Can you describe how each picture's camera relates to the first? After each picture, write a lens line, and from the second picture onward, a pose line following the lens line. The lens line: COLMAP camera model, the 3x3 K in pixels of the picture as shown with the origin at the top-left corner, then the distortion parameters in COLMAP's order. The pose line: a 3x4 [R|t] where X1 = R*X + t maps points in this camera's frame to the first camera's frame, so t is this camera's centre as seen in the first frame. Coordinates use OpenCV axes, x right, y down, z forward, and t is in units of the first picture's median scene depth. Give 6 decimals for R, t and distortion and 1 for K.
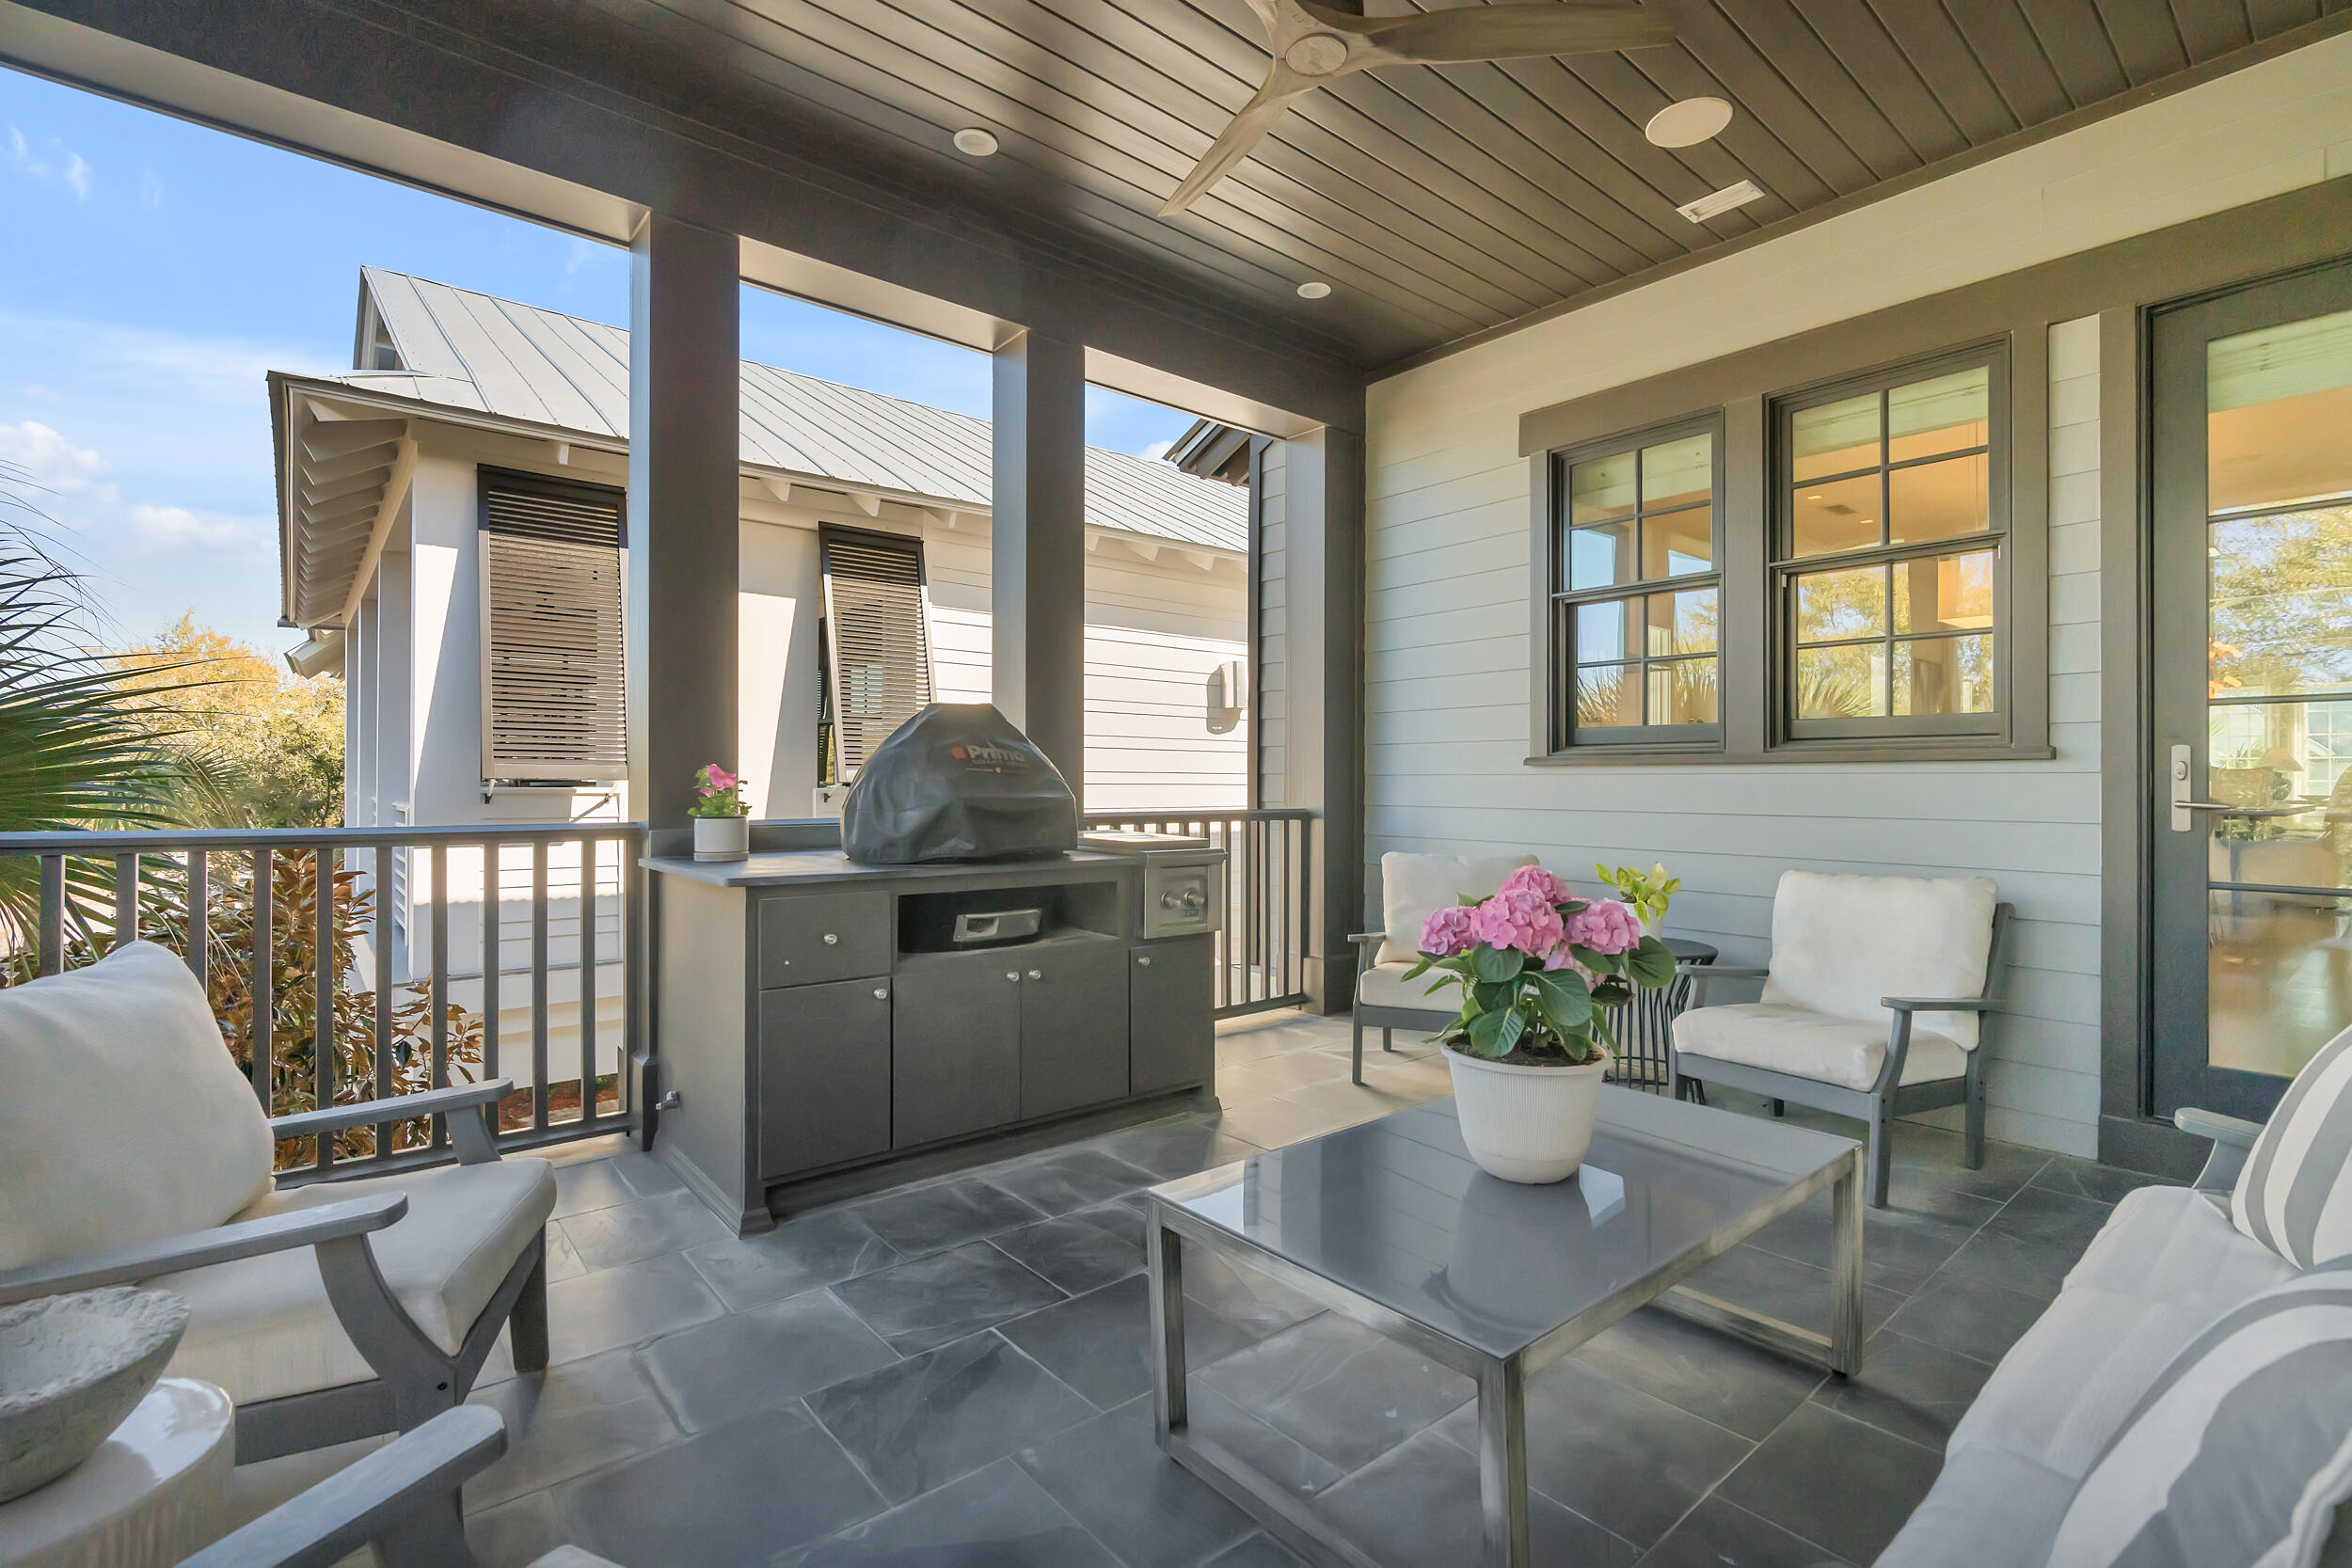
lens RADIAL K [[1056.4, 0, 1195.7], [0, 1056.4, 780.9], [0, 0, 1]] dist [0.000302, -0.000014]
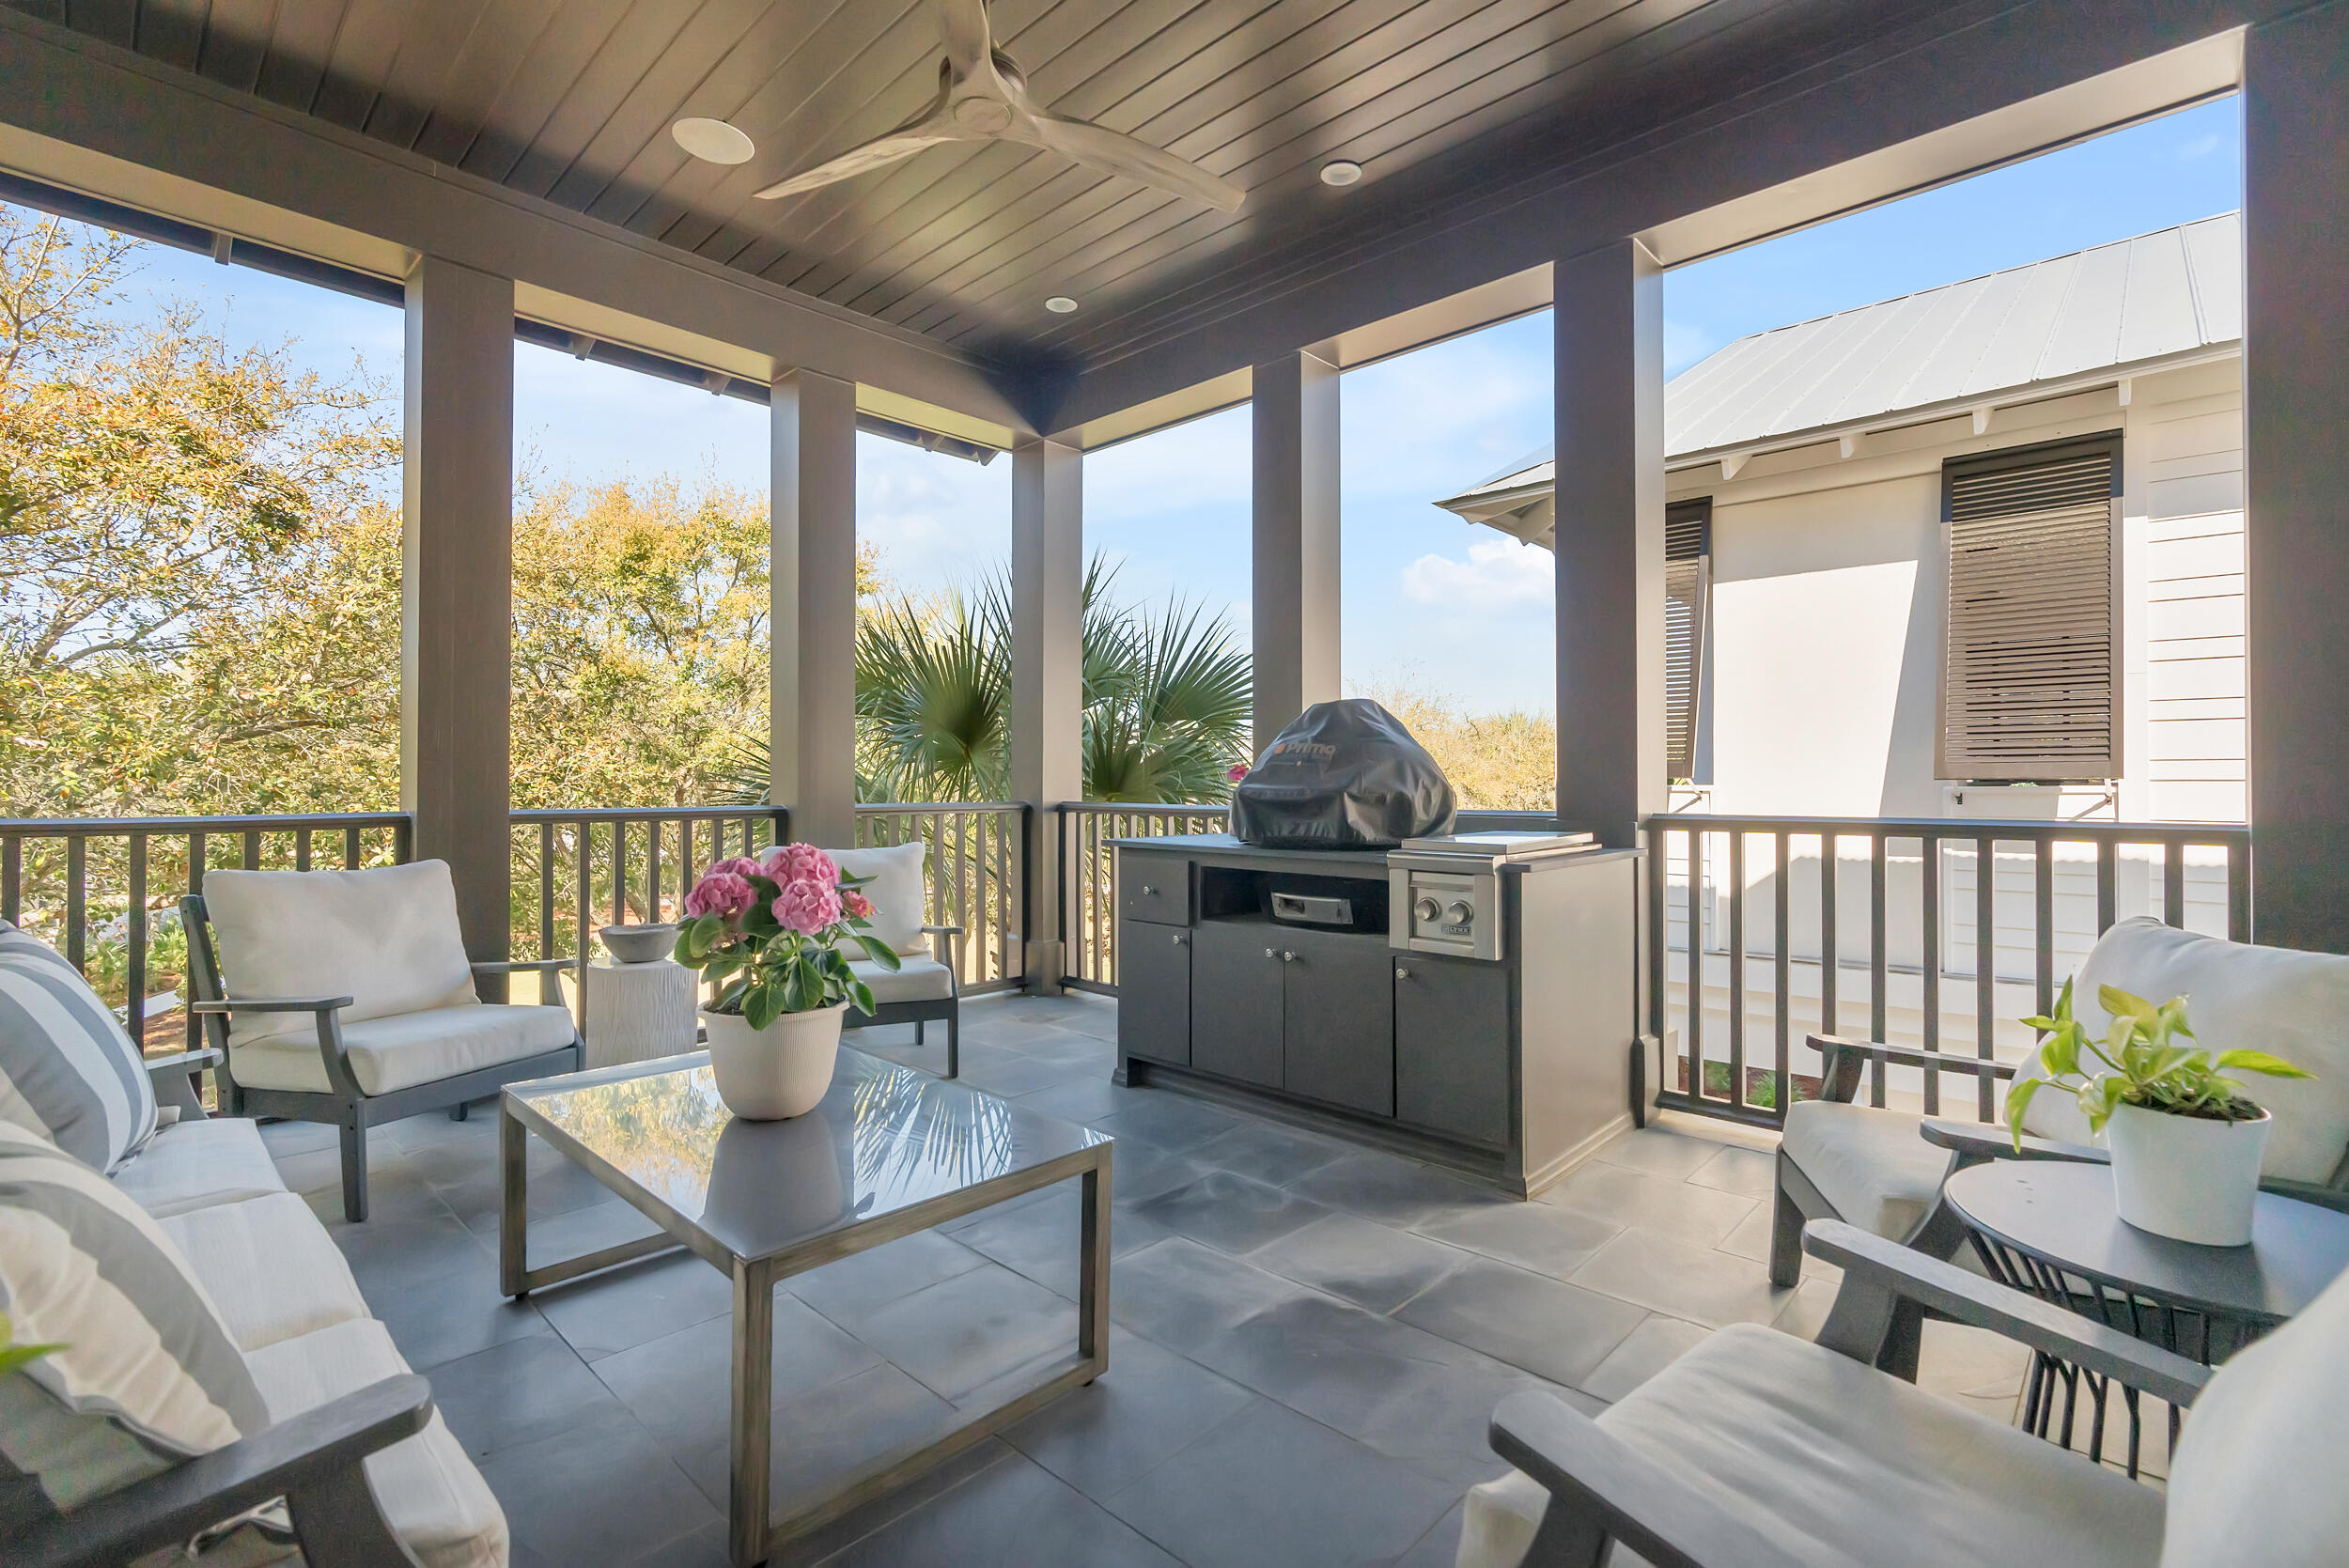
lens RADIAL K [[1055.1, 0, 1194.2], [0, 1055.1, 780.9], [0, 0, 1]] dist [0.000302, -0.000014]
pose [[0.118832, 0.000842, -0.992914, 0.551253], [-0.002052, 0.999998, 0.000603, 0.003970], [0.992912, 0.001965, 0.118834, 0.484517]]
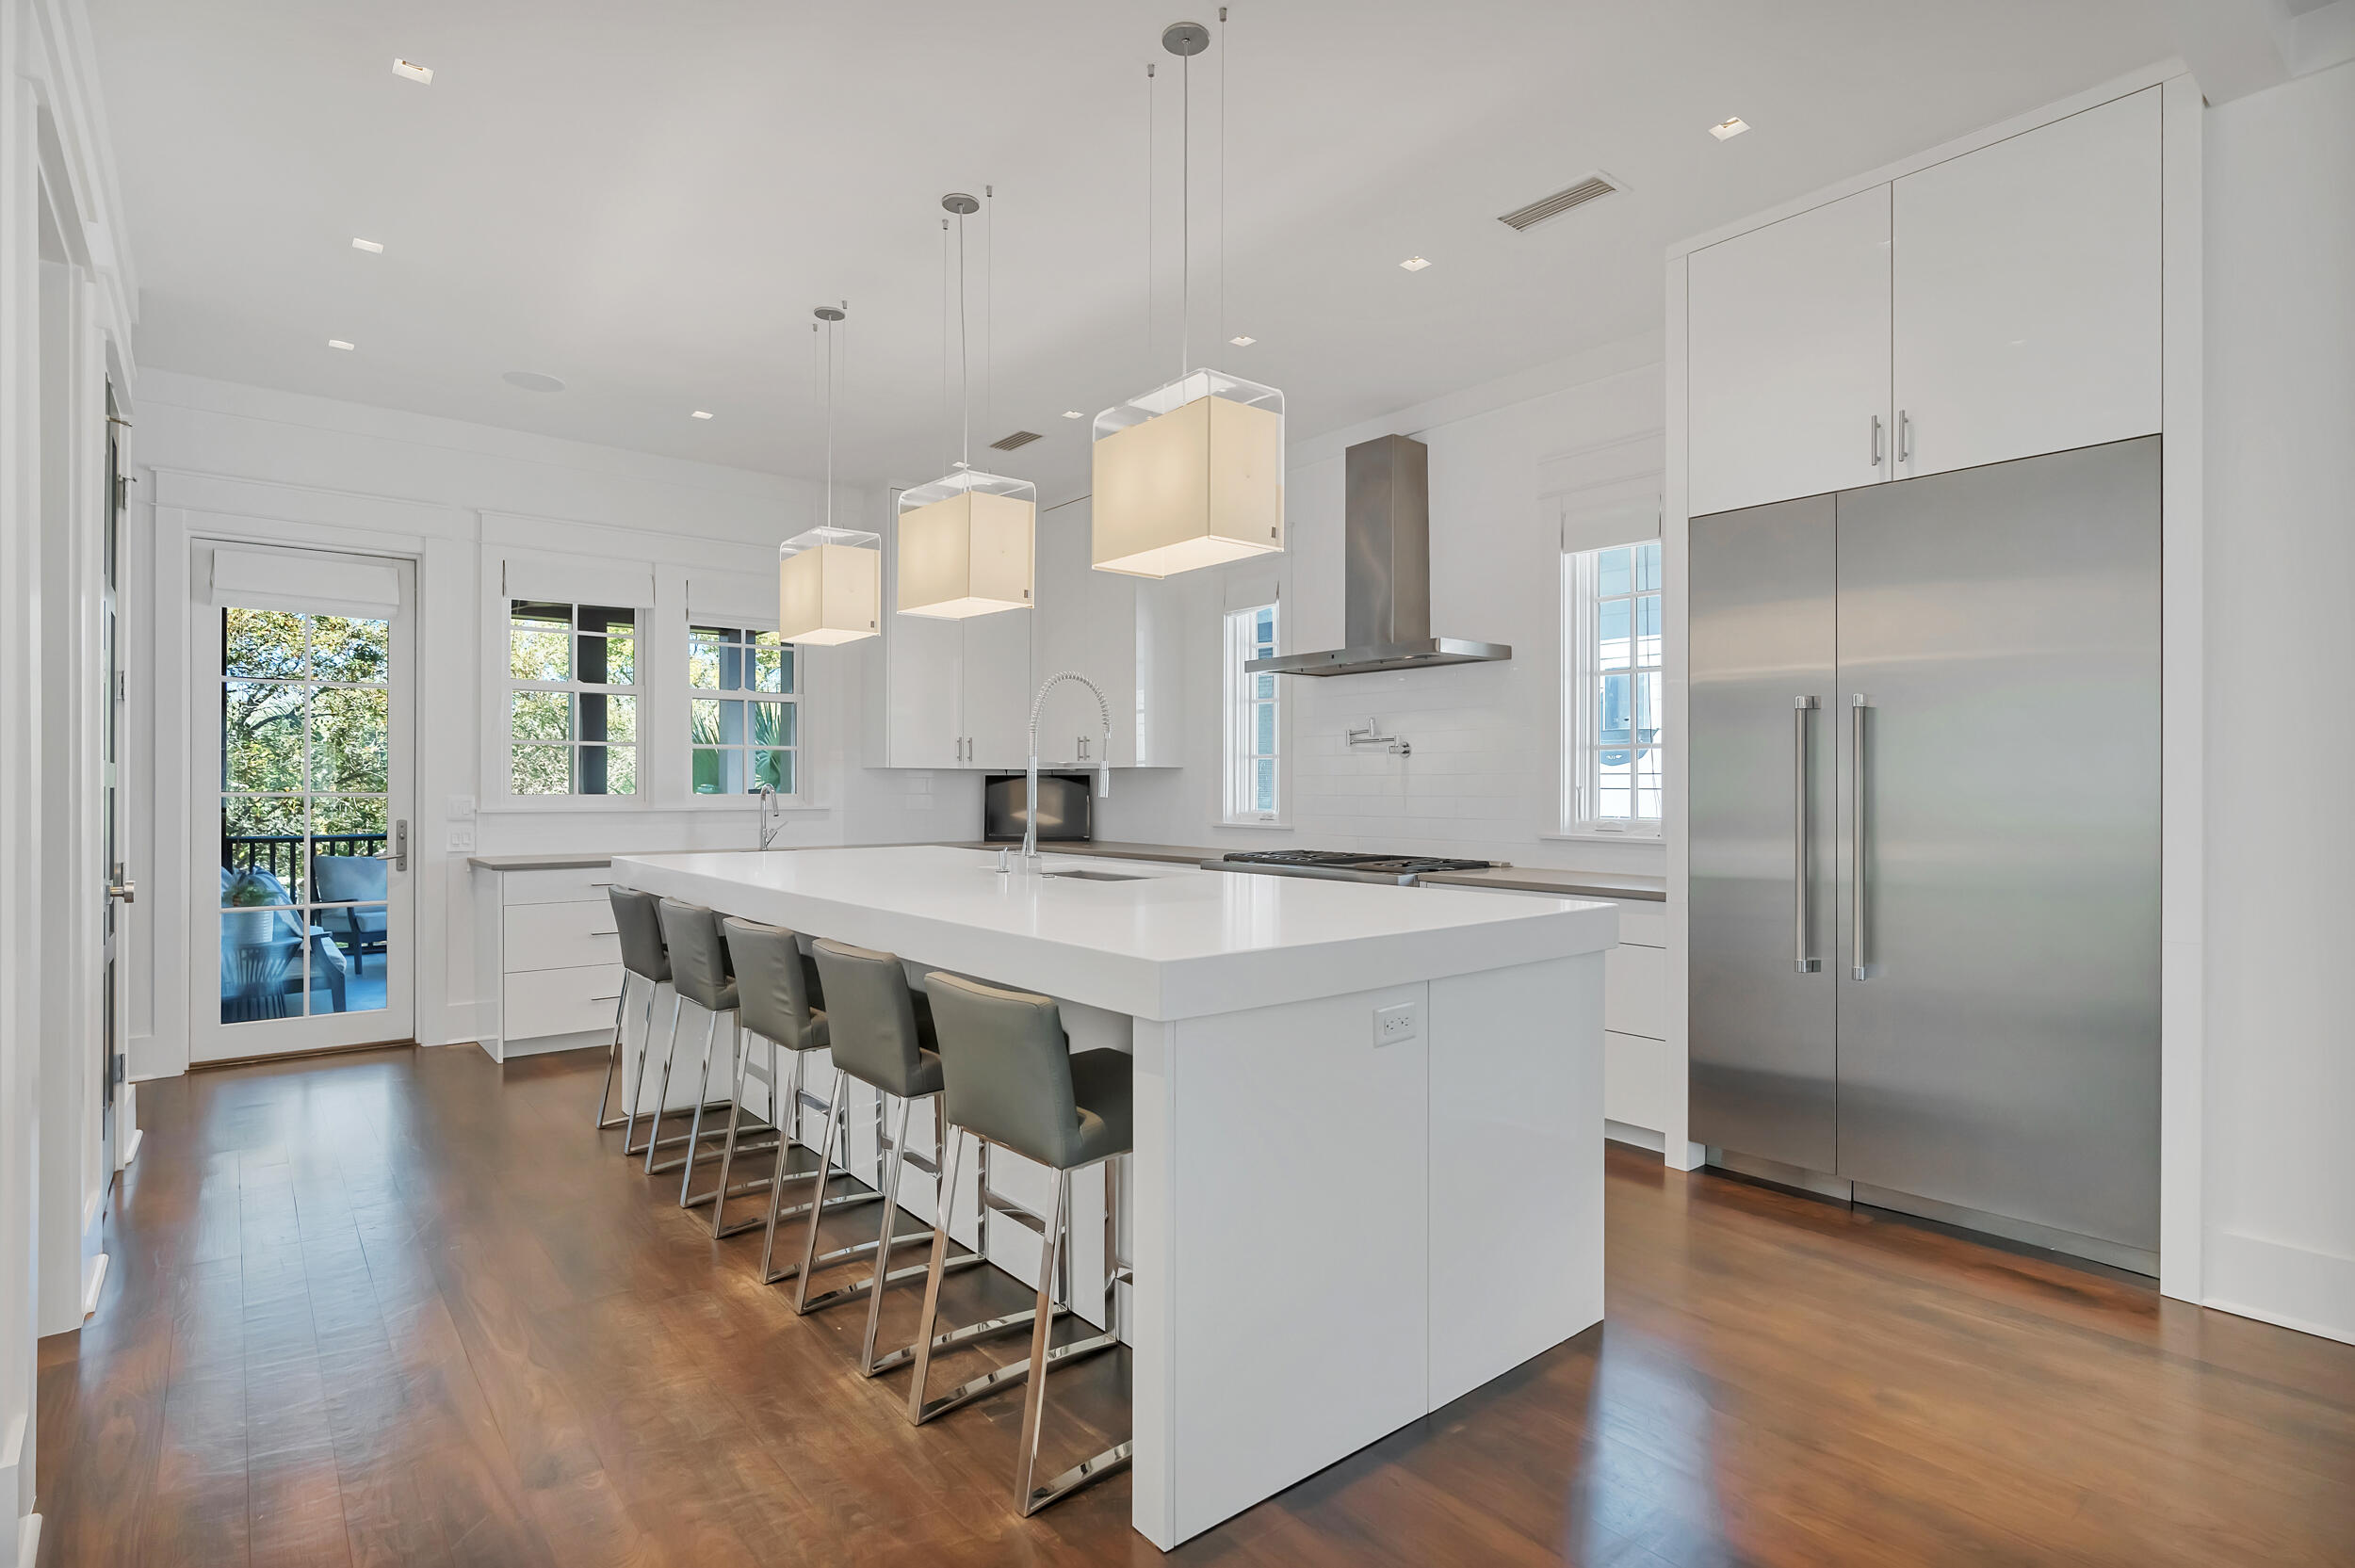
lens RADIAL K [[1176.3, 0, 1169.9], [0, 1176.3, 778.3], [0, 0, 1]] dist [0.000784, 0.000623]
pose [[-0.027877, -0.002388, -0.999609, 0.885846], [-0.001366, 0.999996, -0.002350, -0.015268], [0.999610, 0.001300, -0.027880, 0.748167]]
